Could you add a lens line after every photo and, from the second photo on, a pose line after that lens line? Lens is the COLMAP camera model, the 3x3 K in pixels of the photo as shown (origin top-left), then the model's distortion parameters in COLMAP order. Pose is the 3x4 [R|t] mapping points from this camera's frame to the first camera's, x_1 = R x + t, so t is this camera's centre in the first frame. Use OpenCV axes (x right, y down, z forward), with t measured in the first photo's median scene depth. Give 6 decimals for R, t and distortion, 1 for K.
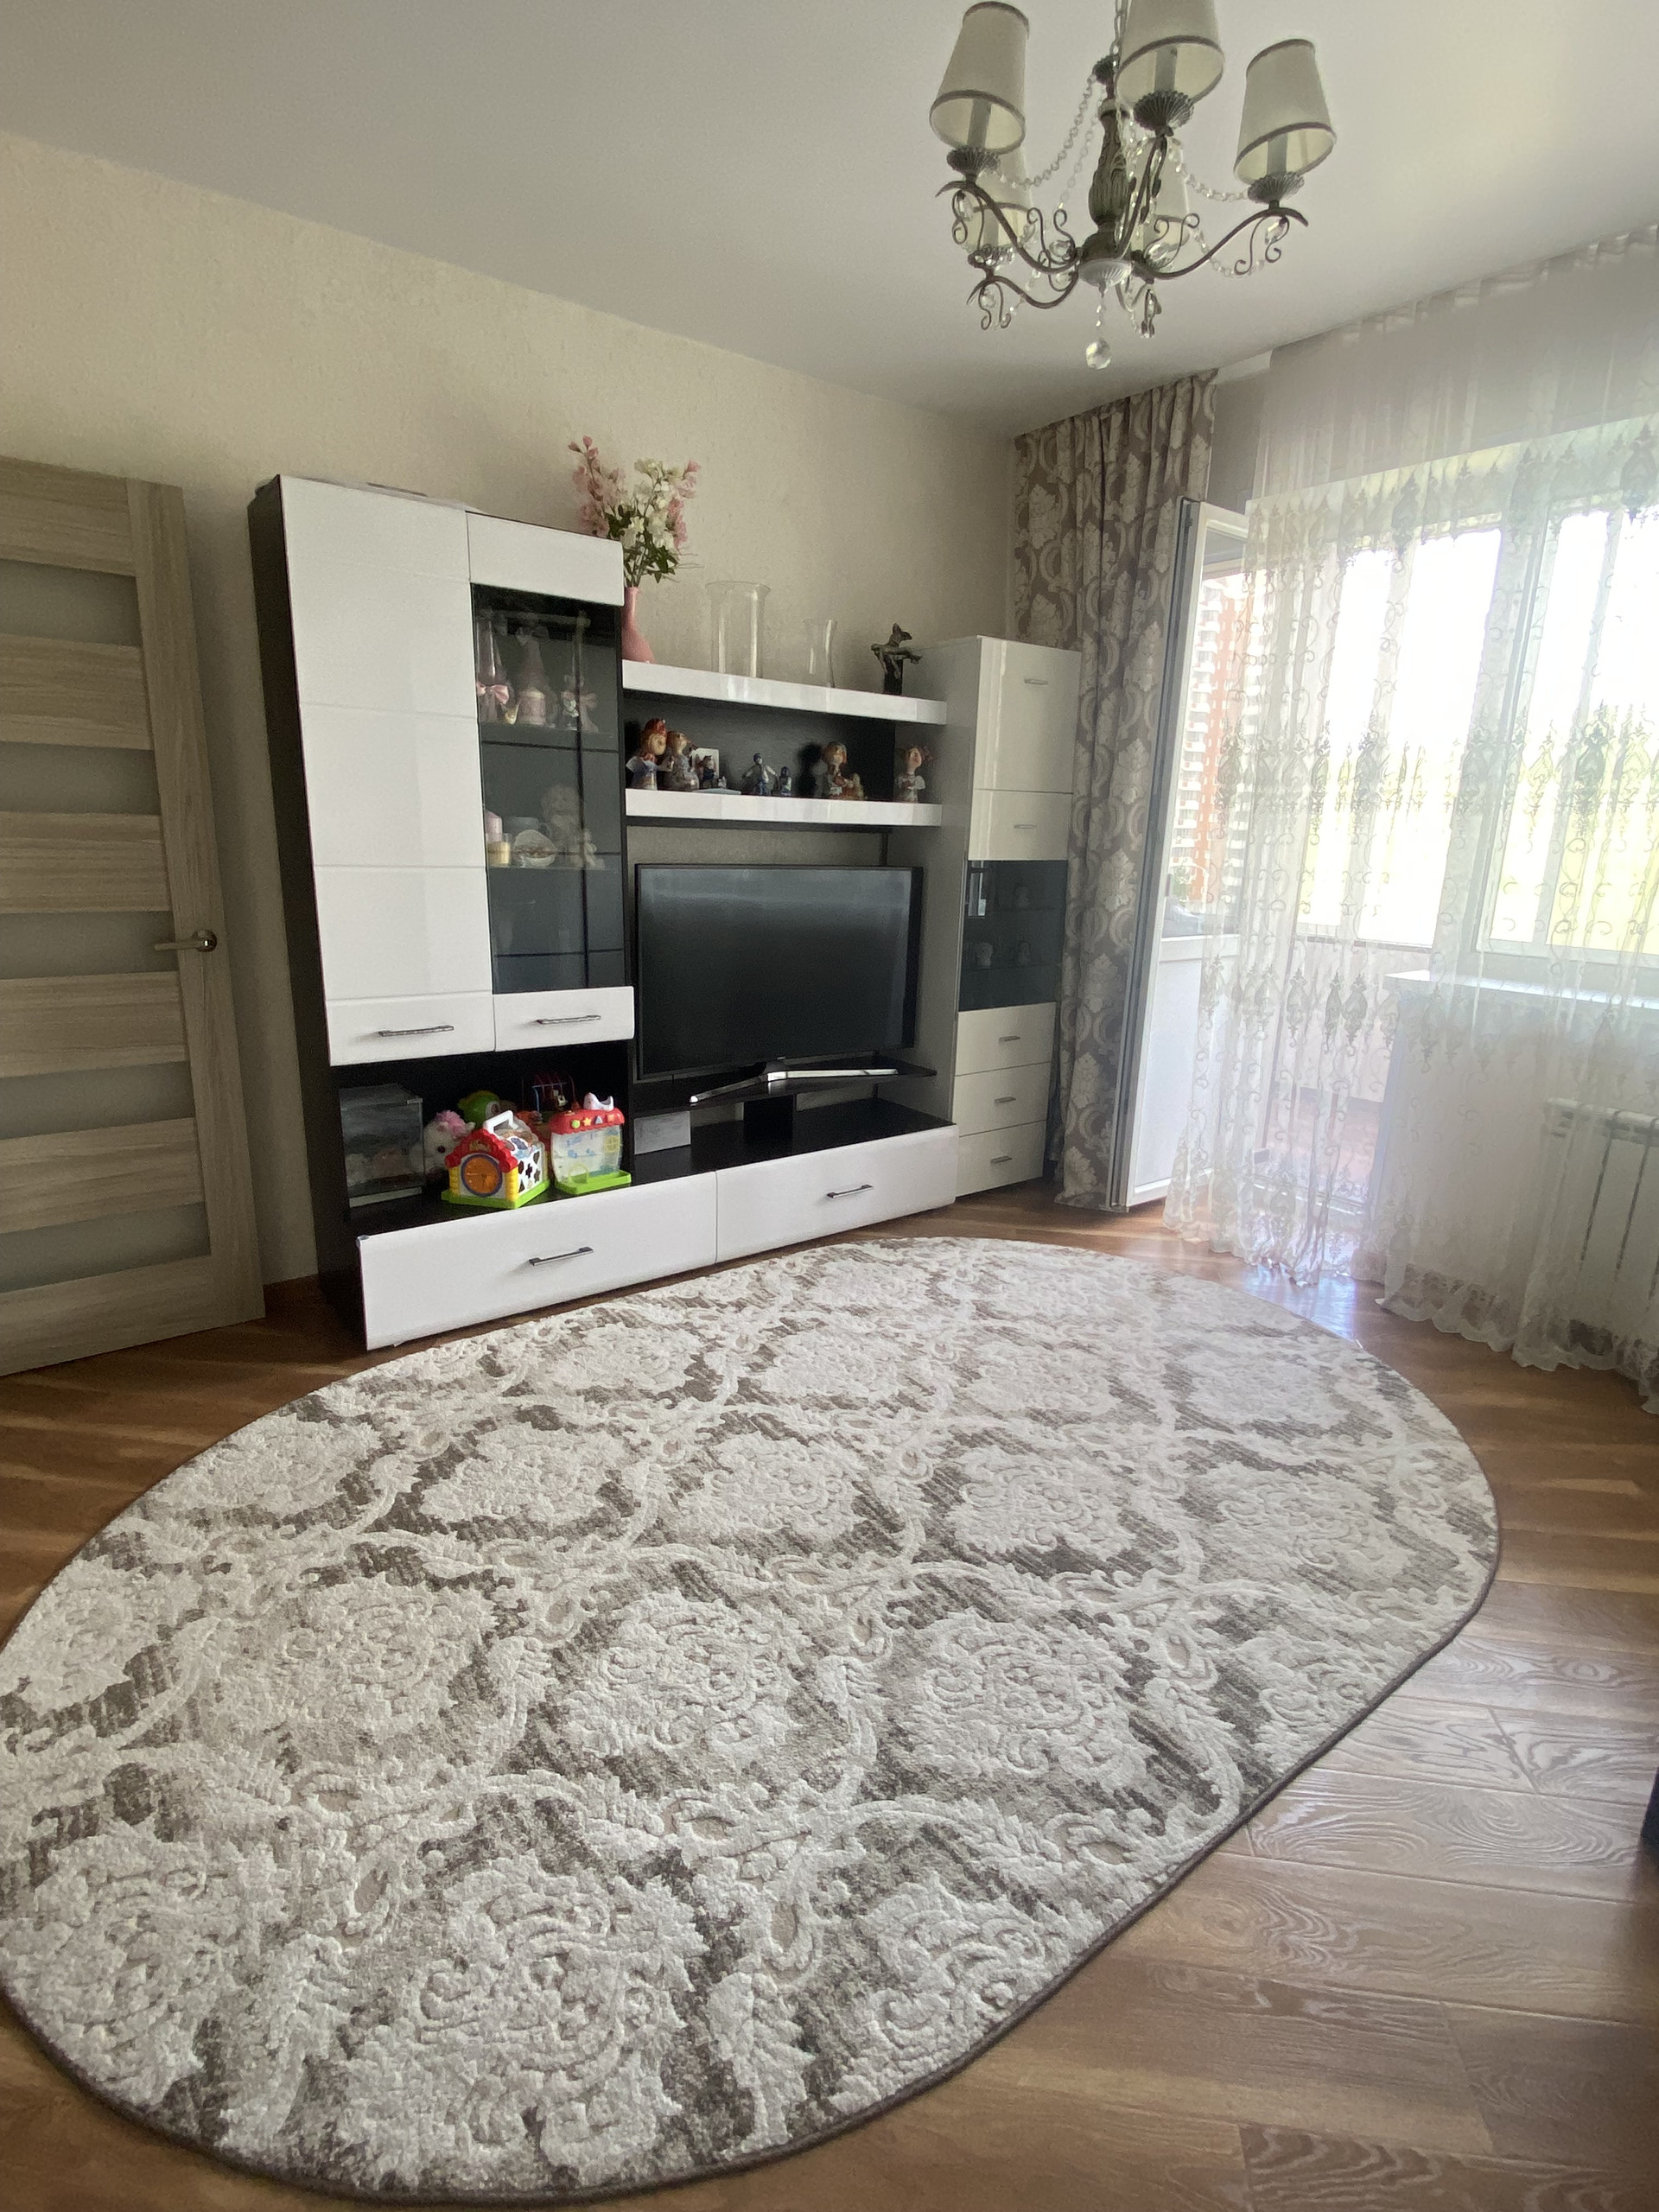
lens RADIAL K [[1116.1, 0, 829.7], [0, 1116.1, 1083.9], [0, 0, 1]] dist [0.020082, -0.015807]
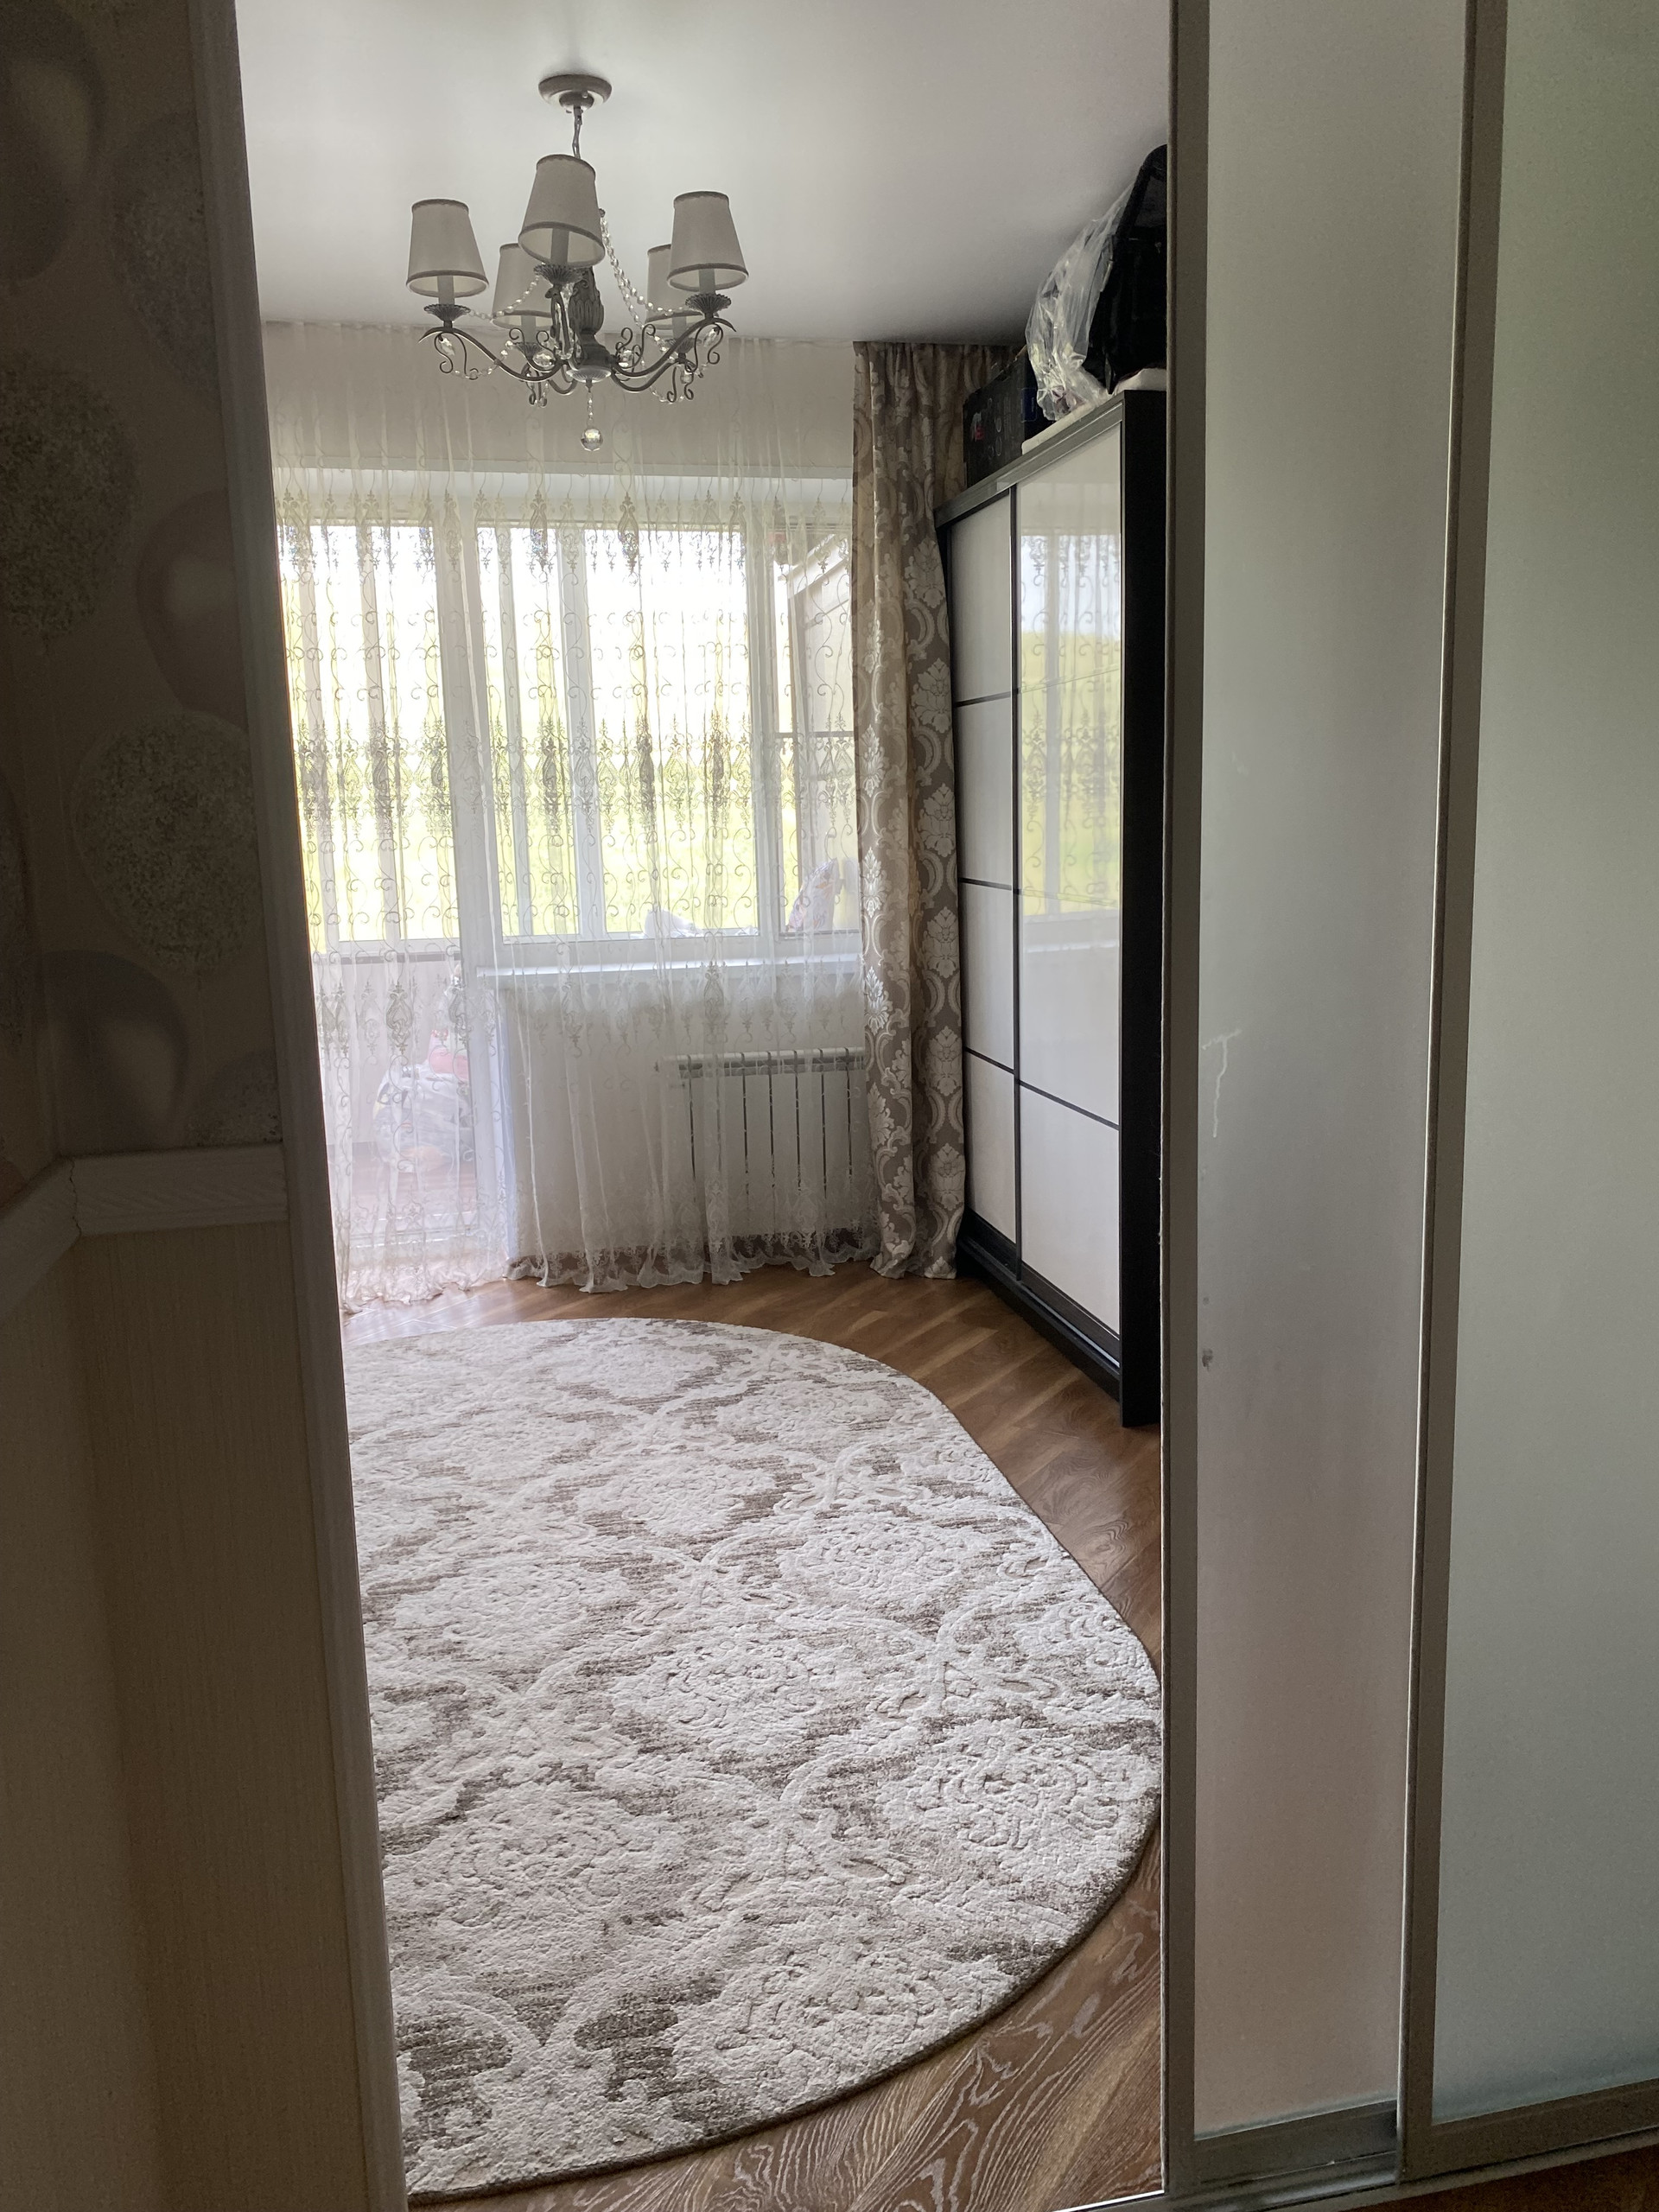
lens RADIAL K [[1694.5, 0, 840.3], [0, 1694.5, 1066.8], [0, 0, 1]] dist [0.025565, -0.028799]
pose [[0.423307, -0.178540, 0.888220, -1.185851], [0.249908, 0.965365, 0.074946, -0.089113], [-0.870837, 0.190248, 0.453264, 0.111641]]
